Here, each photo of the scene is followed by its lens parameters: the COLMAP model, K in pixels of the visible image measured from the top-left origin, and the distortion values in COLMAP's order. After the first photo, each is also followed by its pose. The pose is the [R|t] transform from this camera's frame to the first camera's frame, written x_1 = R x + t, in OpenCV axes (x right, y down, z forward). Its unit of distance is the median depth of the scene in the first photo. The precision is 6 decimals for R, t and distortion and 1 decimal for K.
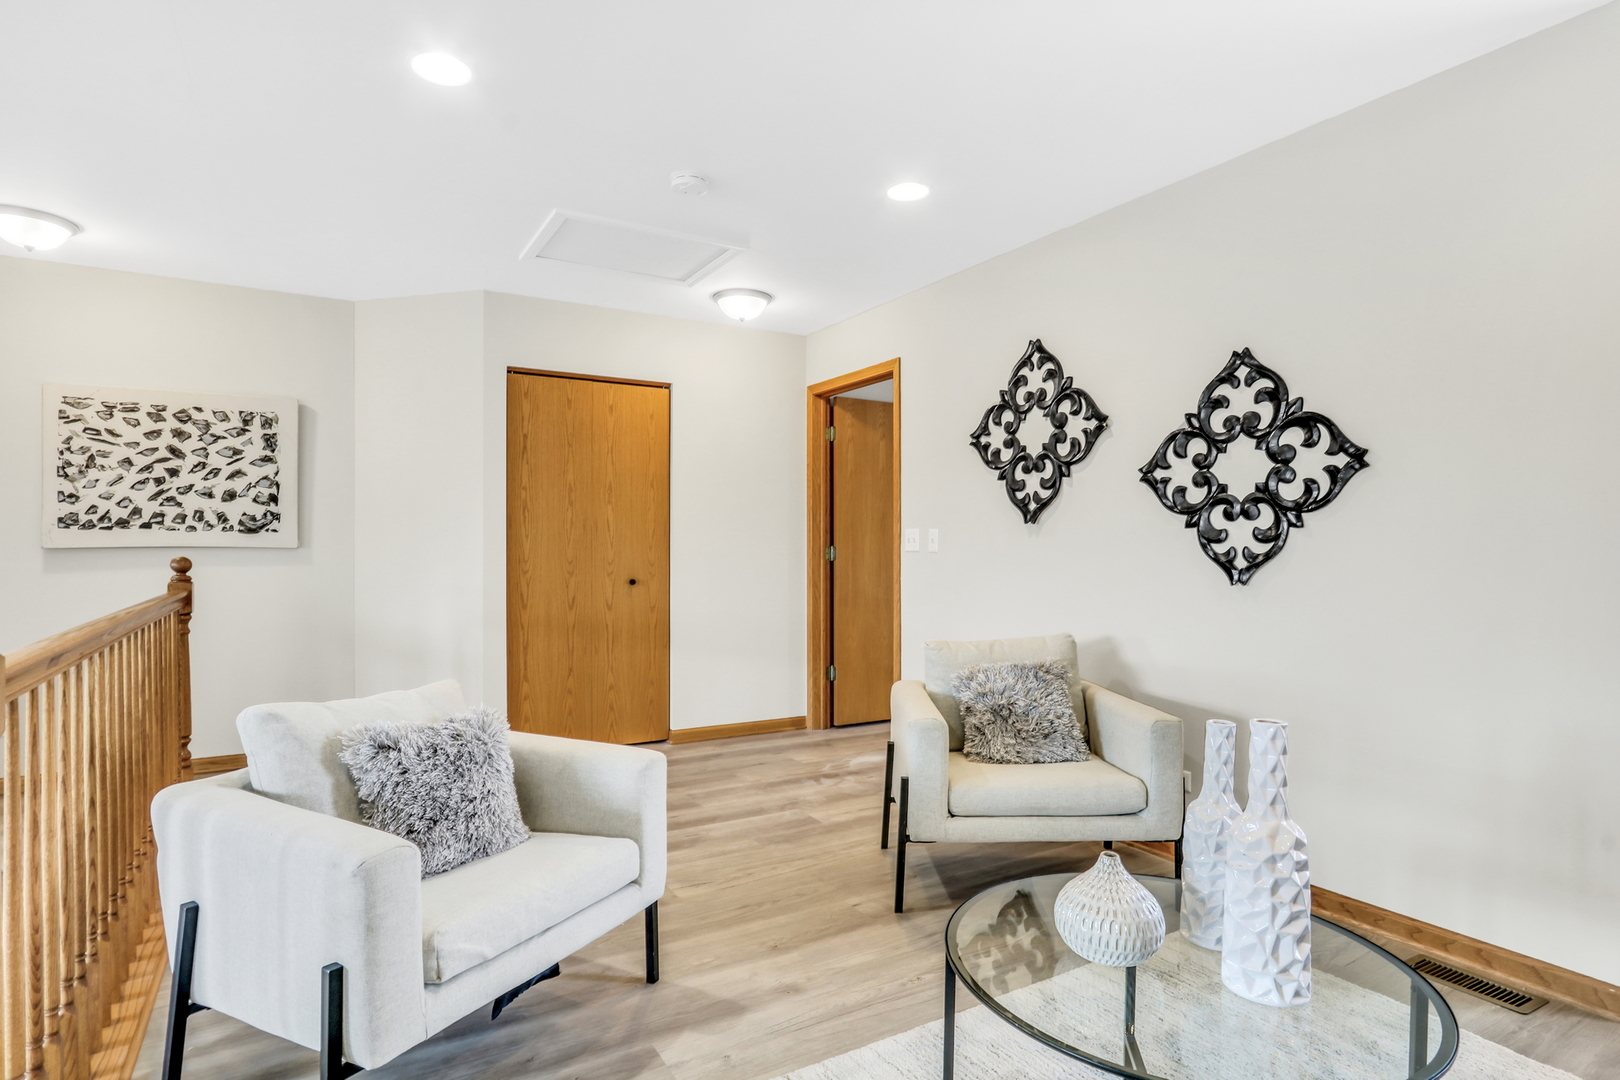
lens RADIAL K [[819.7, 0, 810.7], [0, 819.7, 549.5], [0, 0, 1]] dist [-0.007113, -0.000137]
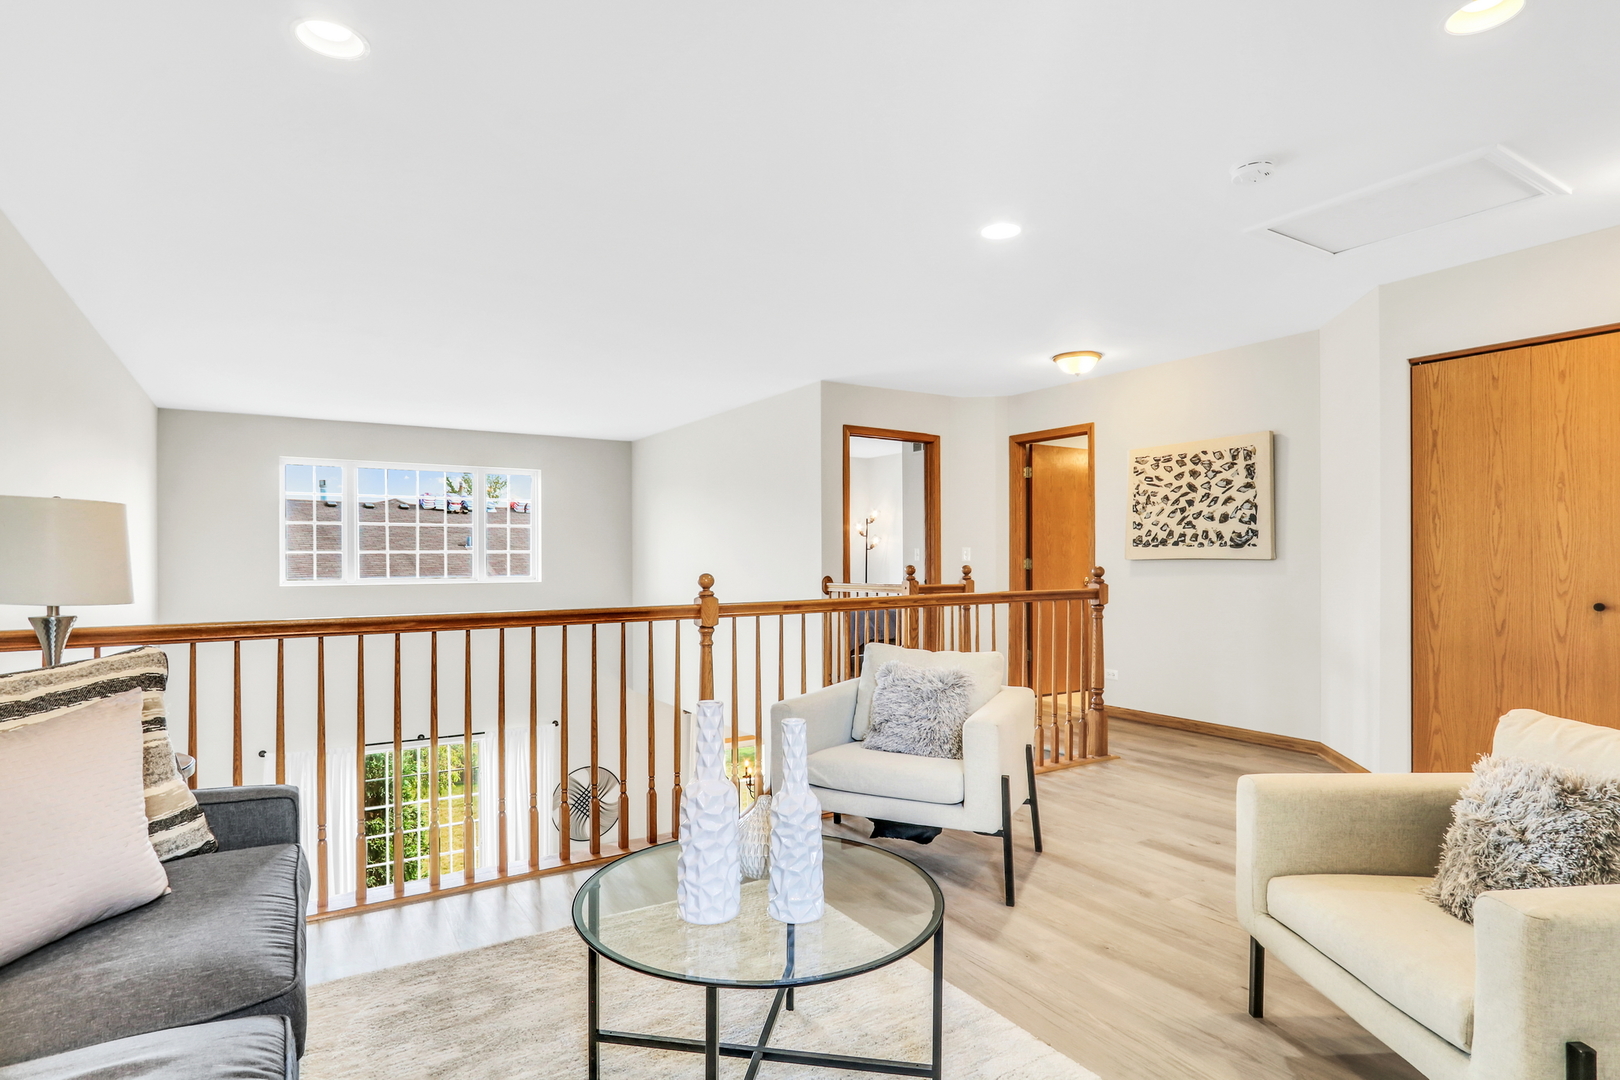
lens RADIAL K [[819.7, 0, 816.3], [0, 819.7, 550.7], [0, 0, 1]] dist [-0.007113, -0.000137]
pose [[0.073410, -0.009806, -0.997254, 0.451772], [-0.000478, 0.999951, -0.009868, -0.002644], [0.997302, 0.001201, 0.073402, 0.262274]]
